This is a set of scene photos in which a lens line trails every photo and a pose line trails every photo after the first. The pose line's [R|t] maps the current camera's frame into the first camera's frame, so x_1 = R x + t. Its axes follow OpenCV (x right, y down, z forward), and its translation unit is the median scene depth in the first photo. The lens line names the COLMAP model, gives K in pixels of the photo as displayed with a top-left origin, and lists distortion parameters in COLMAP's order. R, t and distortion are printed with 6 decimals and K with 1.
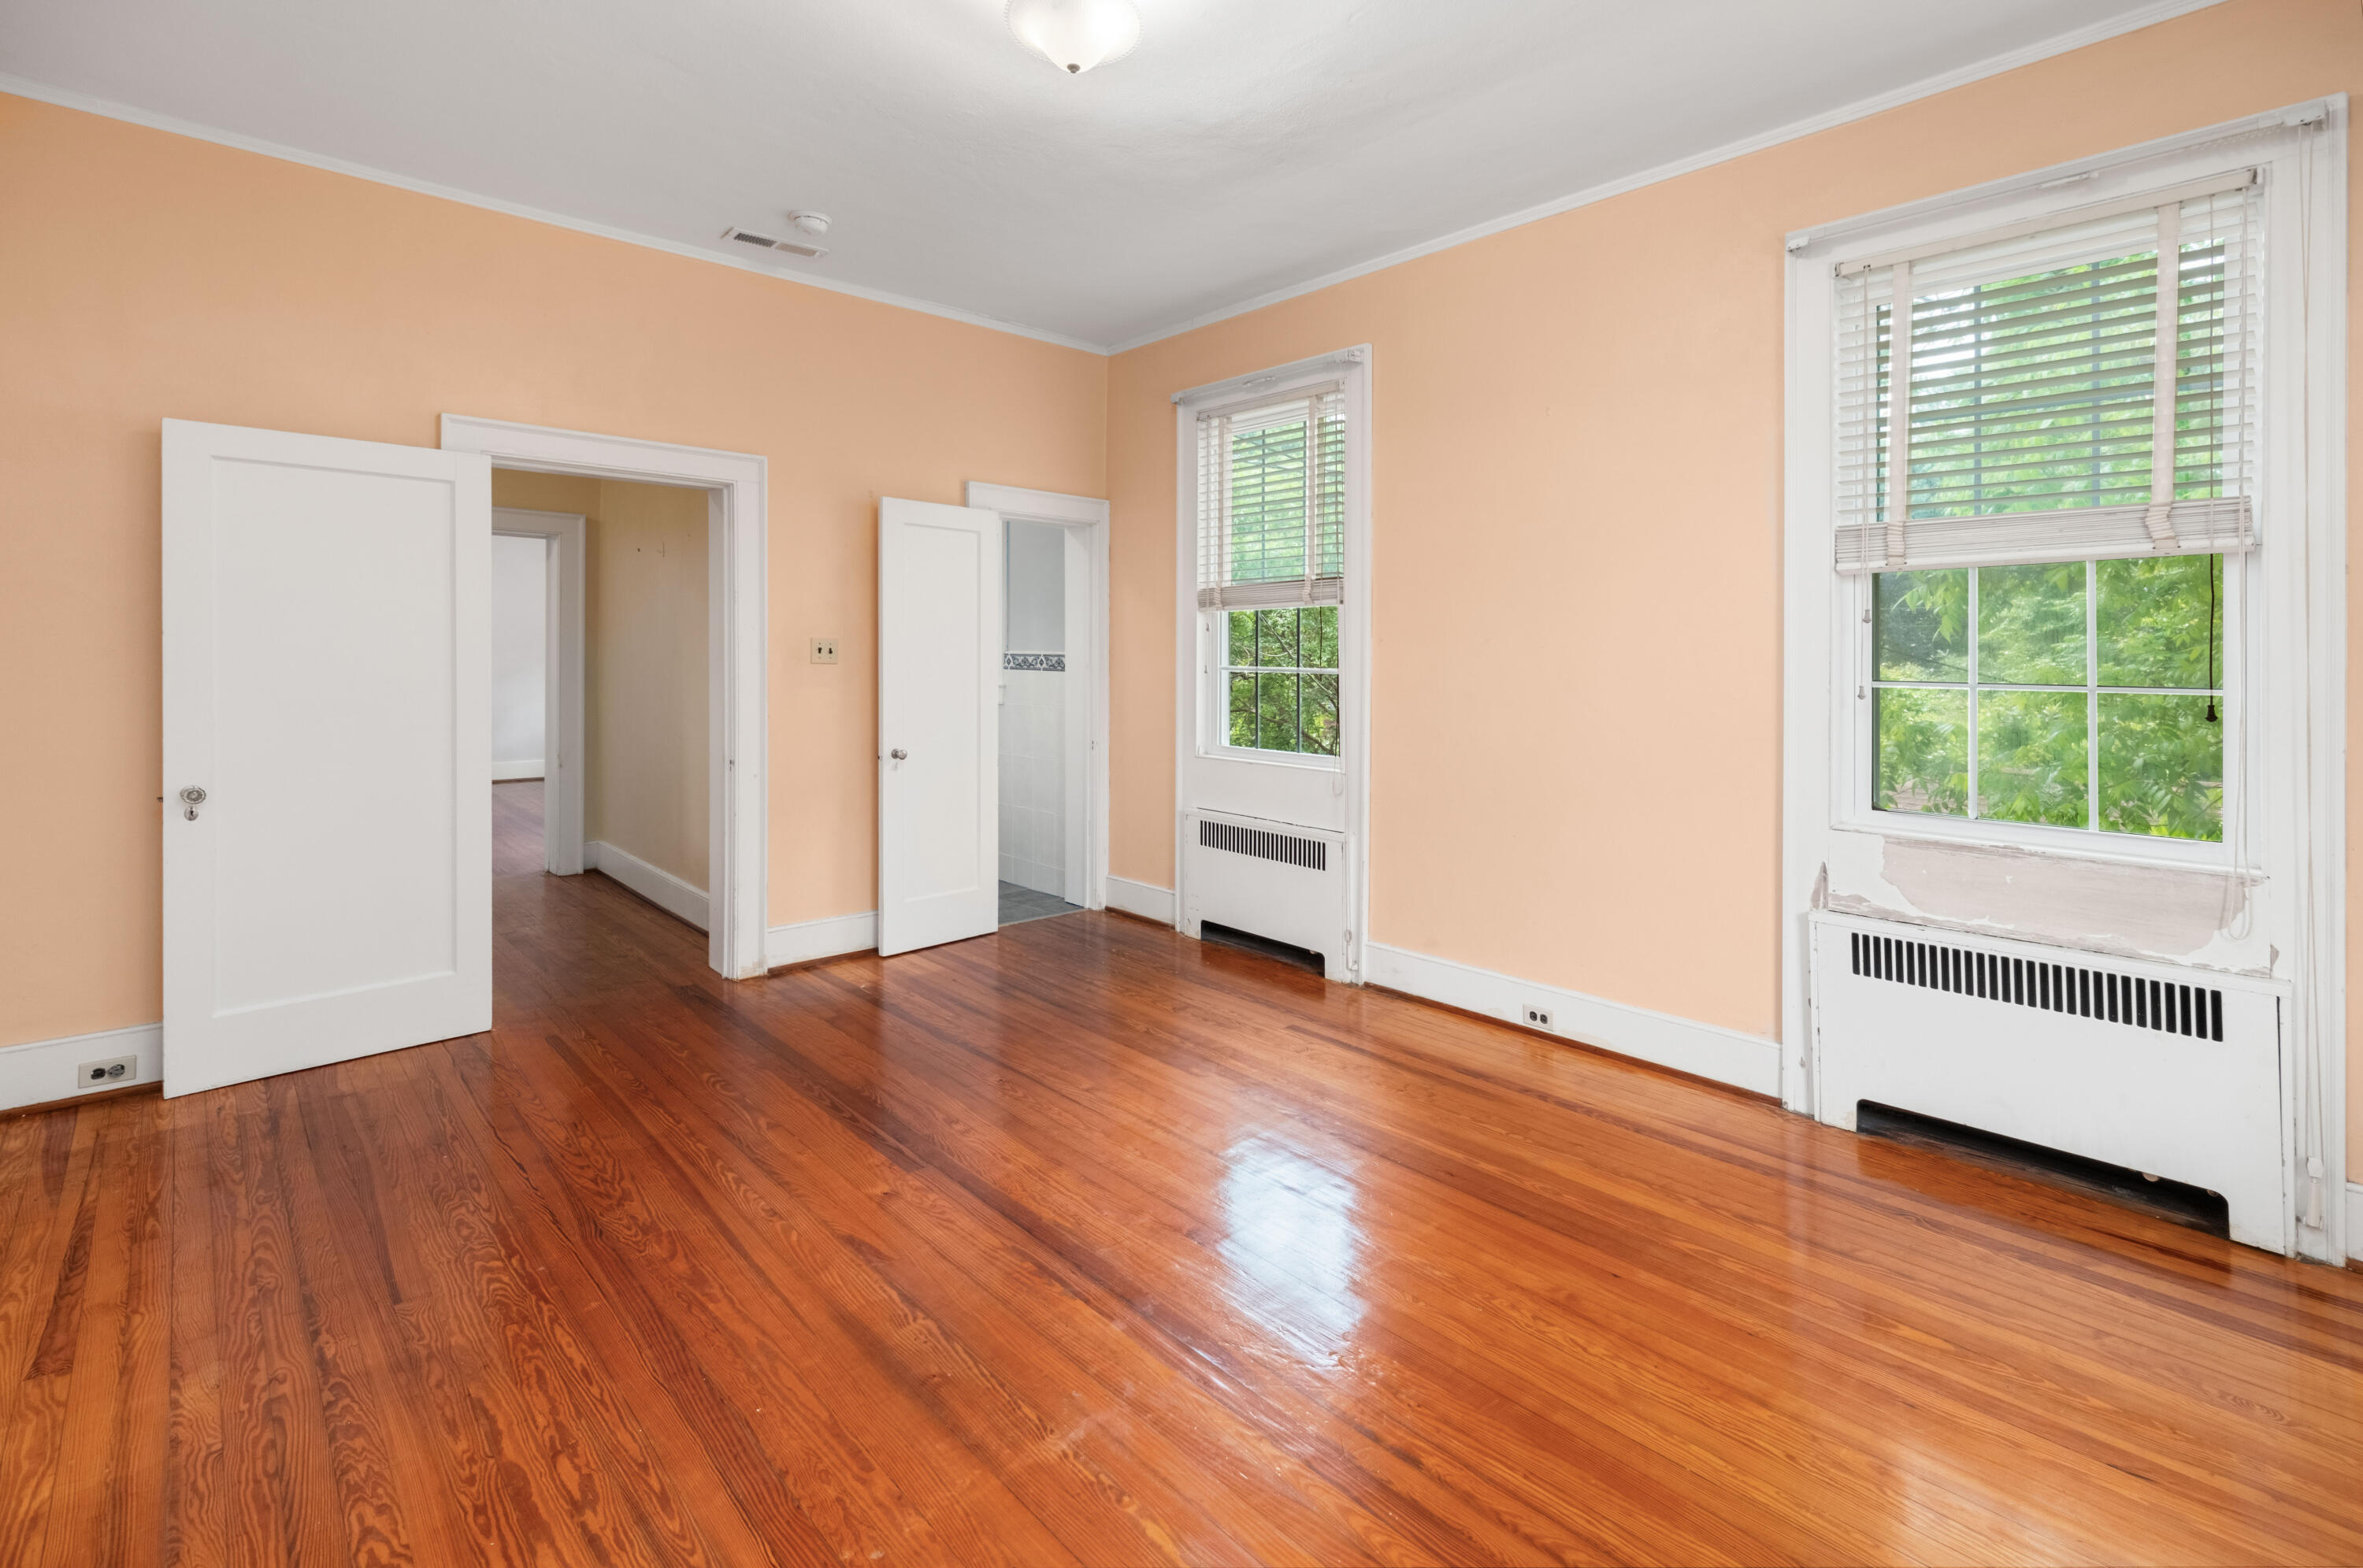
lens RADIAL K [[1116.7, 0, 1168.6], [0, 1116.7, 783.1], [0, 0, 1]] dist [0.019842, 0.000073]
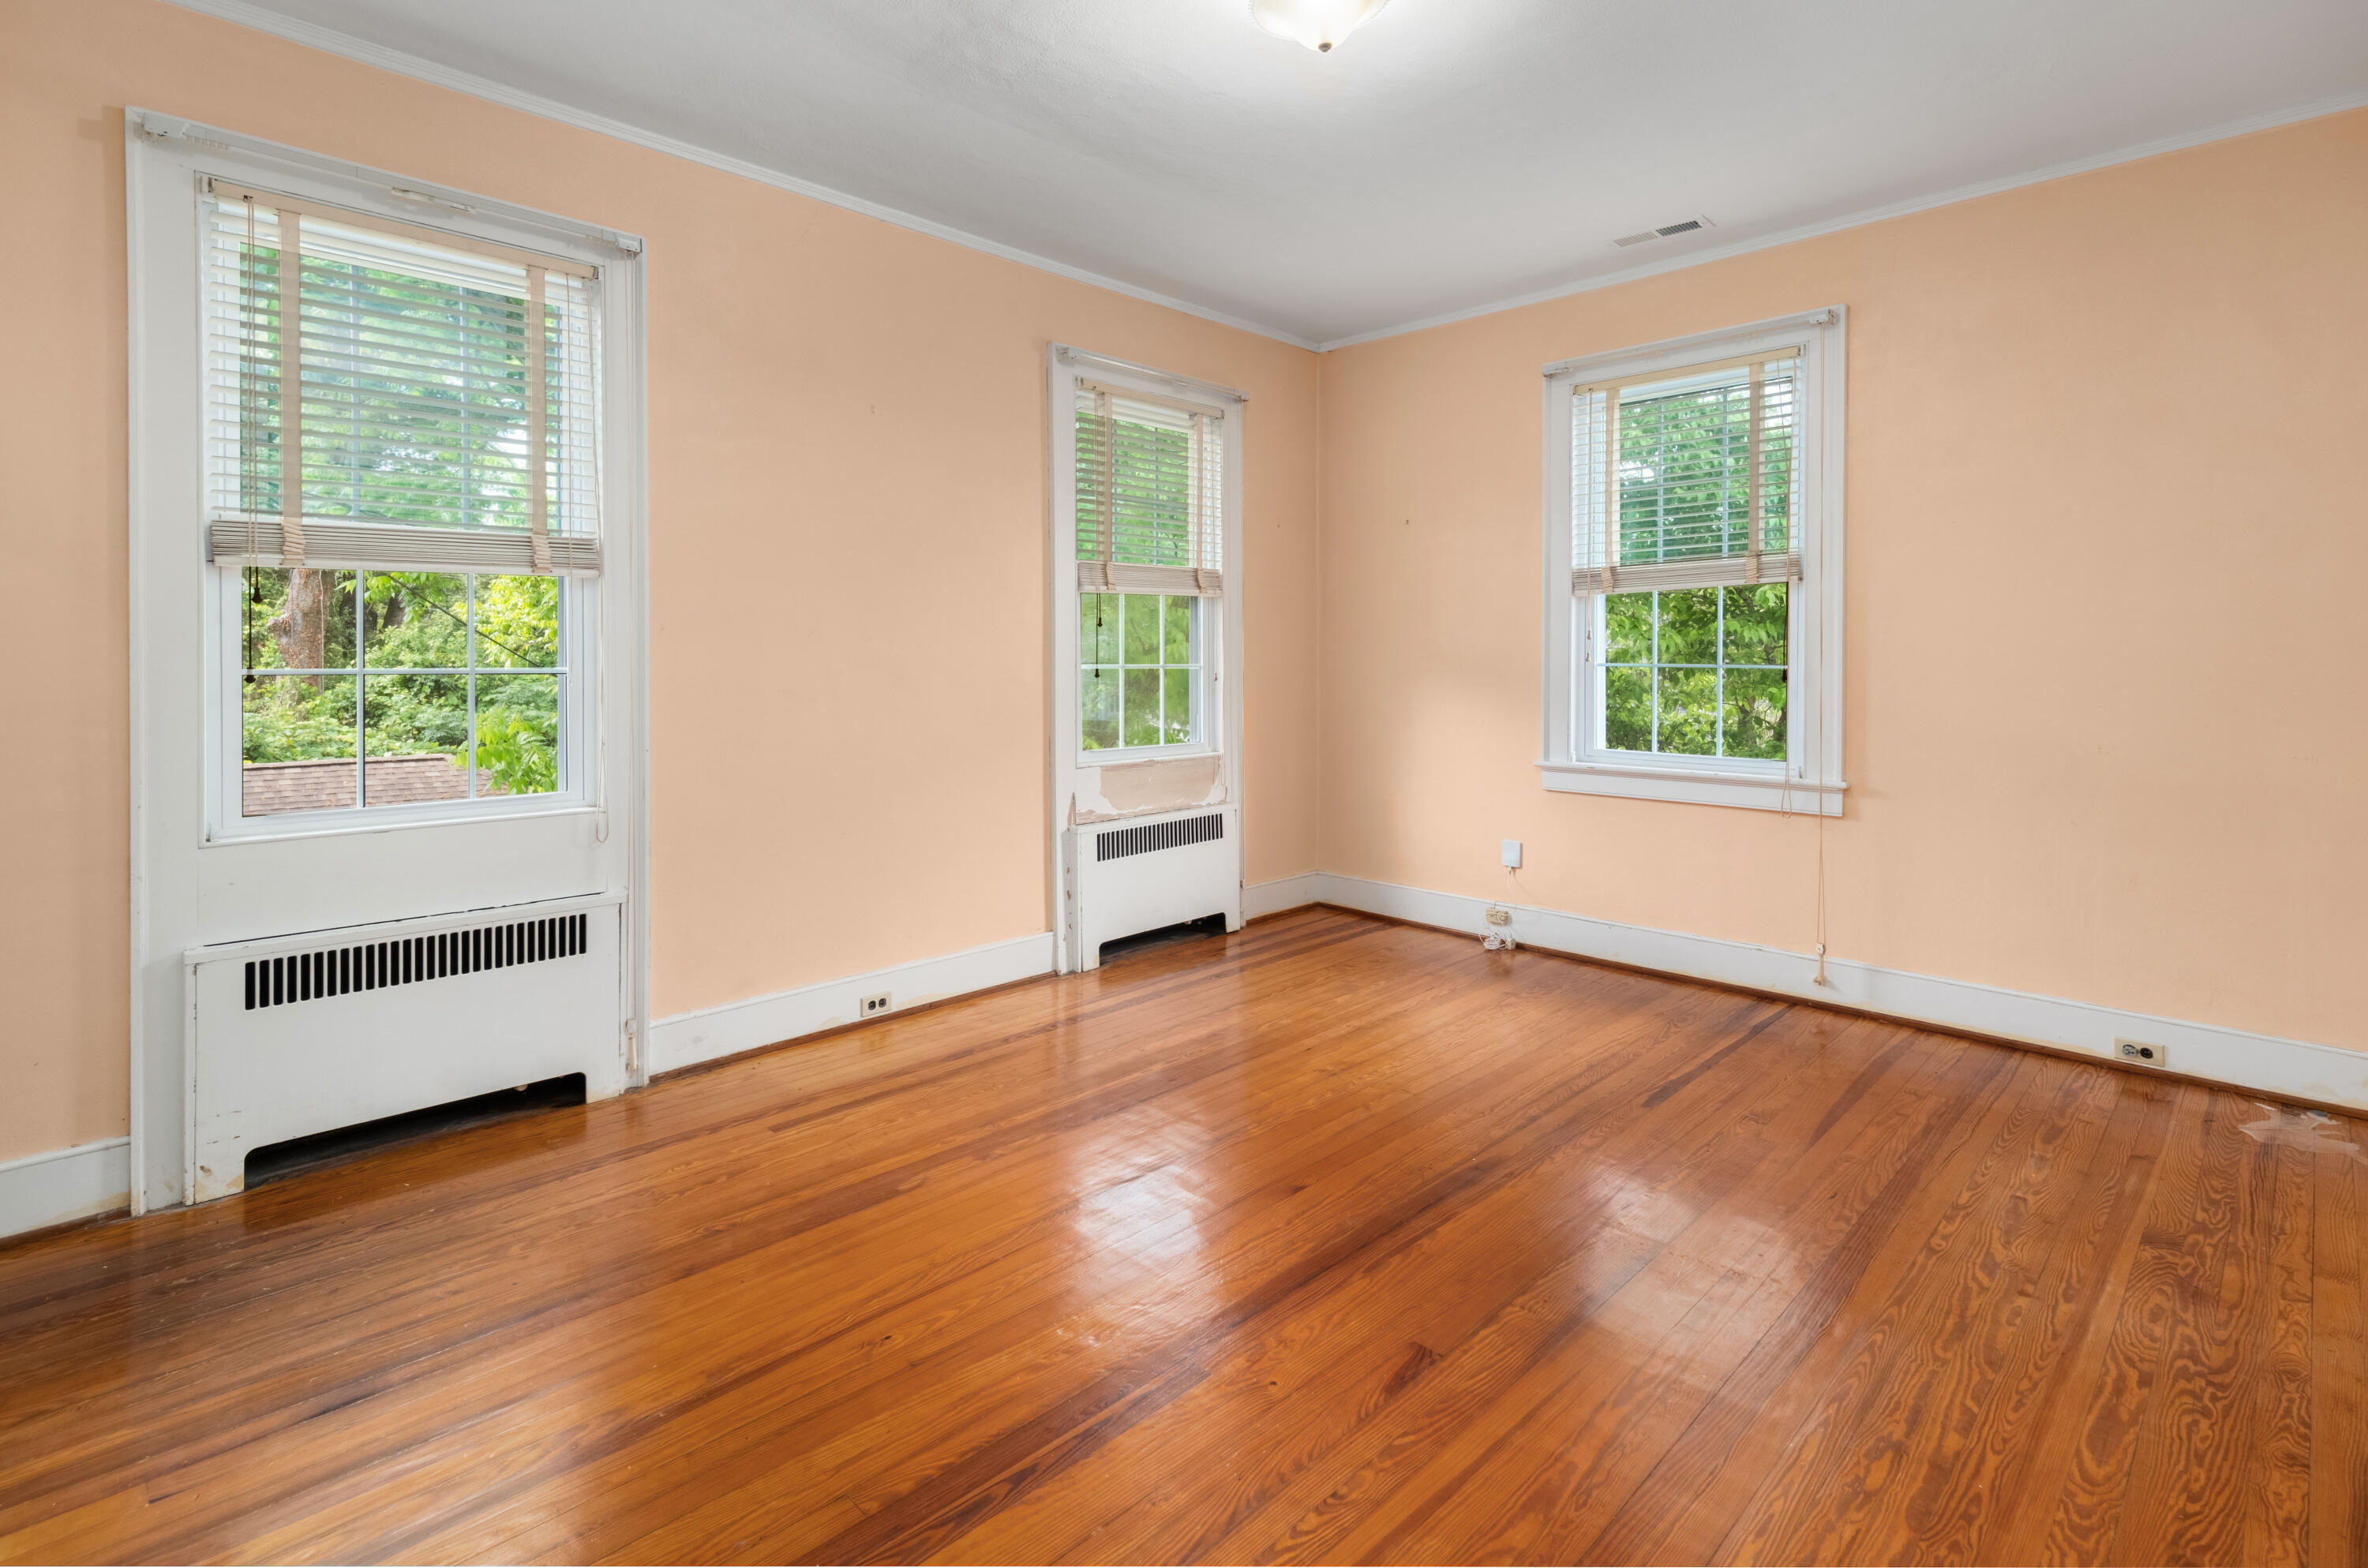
lens RADIAL K [[1119.0, 0, 1171.1], [0, 1119.0, 783.1], [0, 0, 1]] dist [0.019842, 0.000073]
pose [[-0.055200, -0.129240, 0.990076, -0.678567], [0.114376, 0.984242, 0.134856, -0.097336], [-0.991903, 0.120685, -0.039548, 0.760864]]
